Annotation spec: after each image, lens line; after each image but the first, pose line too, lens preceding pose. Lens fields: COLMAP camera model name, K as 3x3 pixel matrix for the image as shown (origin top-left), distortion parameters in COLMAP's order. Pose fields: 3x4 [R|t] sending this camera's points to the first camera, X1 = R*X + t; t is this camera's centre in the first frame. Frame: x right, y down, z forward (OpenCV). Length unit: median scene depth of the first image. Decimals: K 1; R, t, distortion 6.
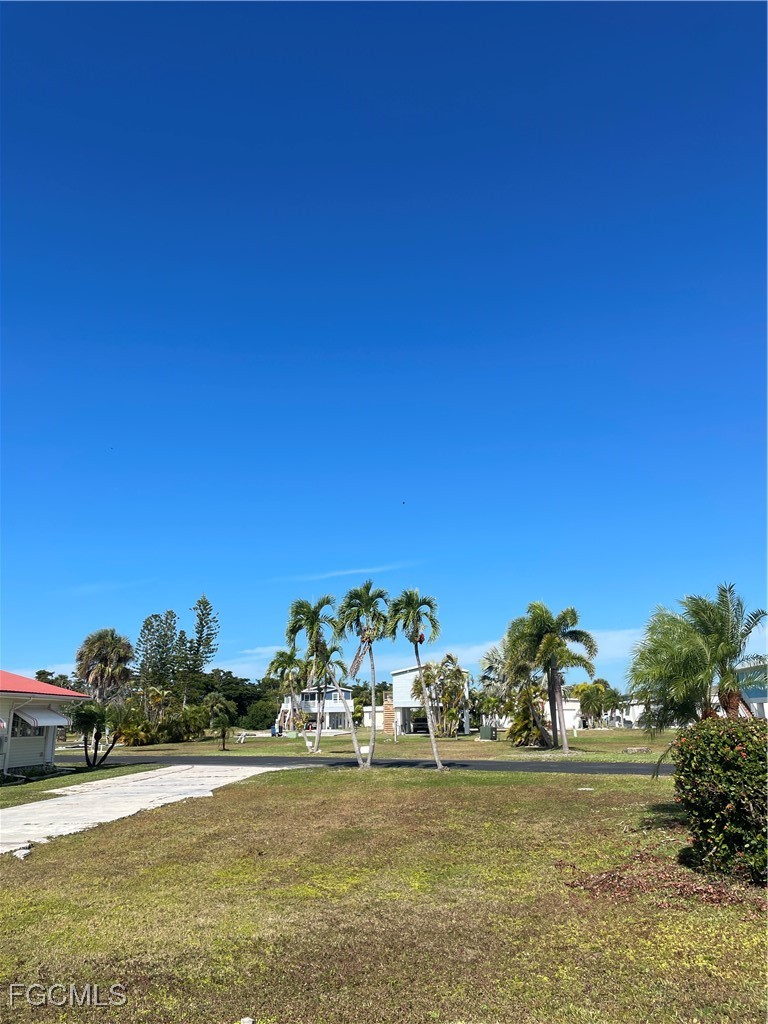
lens RADIAL K [[794.9, 0, 382.9], [0, 794.9, 505.2], [0, 0, 1]] dist [0.064254, -0.083159]
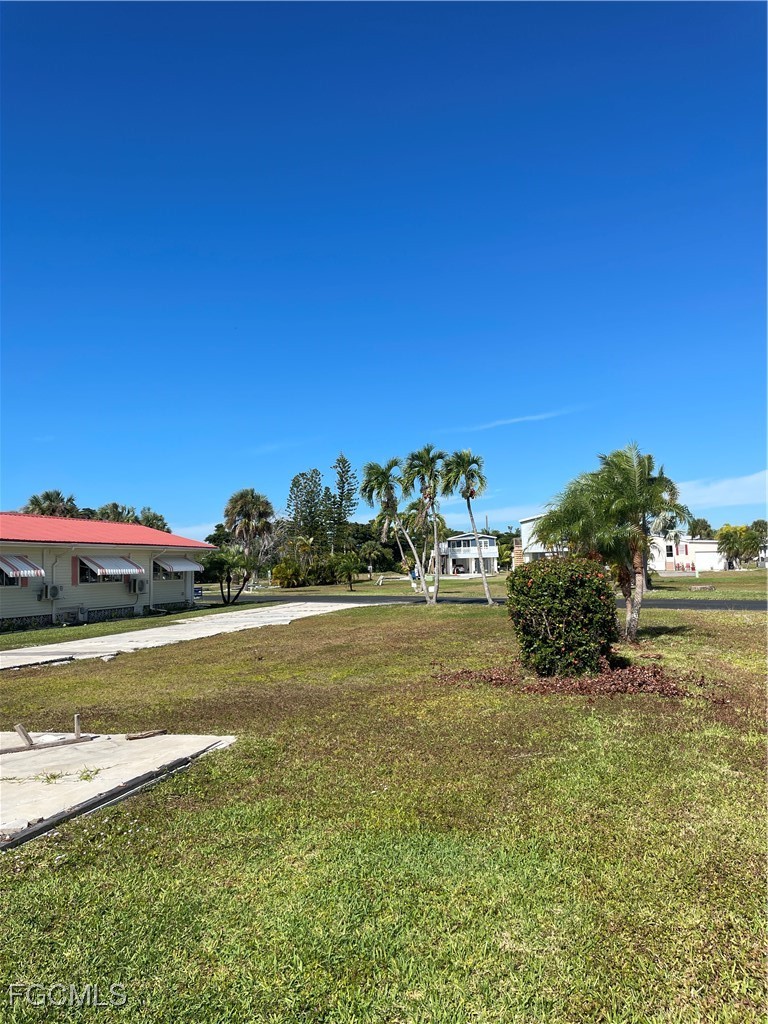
lens RADIAL K [[794.9, 0, 387.7], [0, 794.9, 516.8], [0, 0, 1]] dist [0.064254, -0.083159]
pose [[0.978570, -0.024278, -0.204476, 0.108109], [0.064815, 0.978866, 0.193961, -0.016784], [0.195445, -0.203057, 0.959463, -0.067314]]
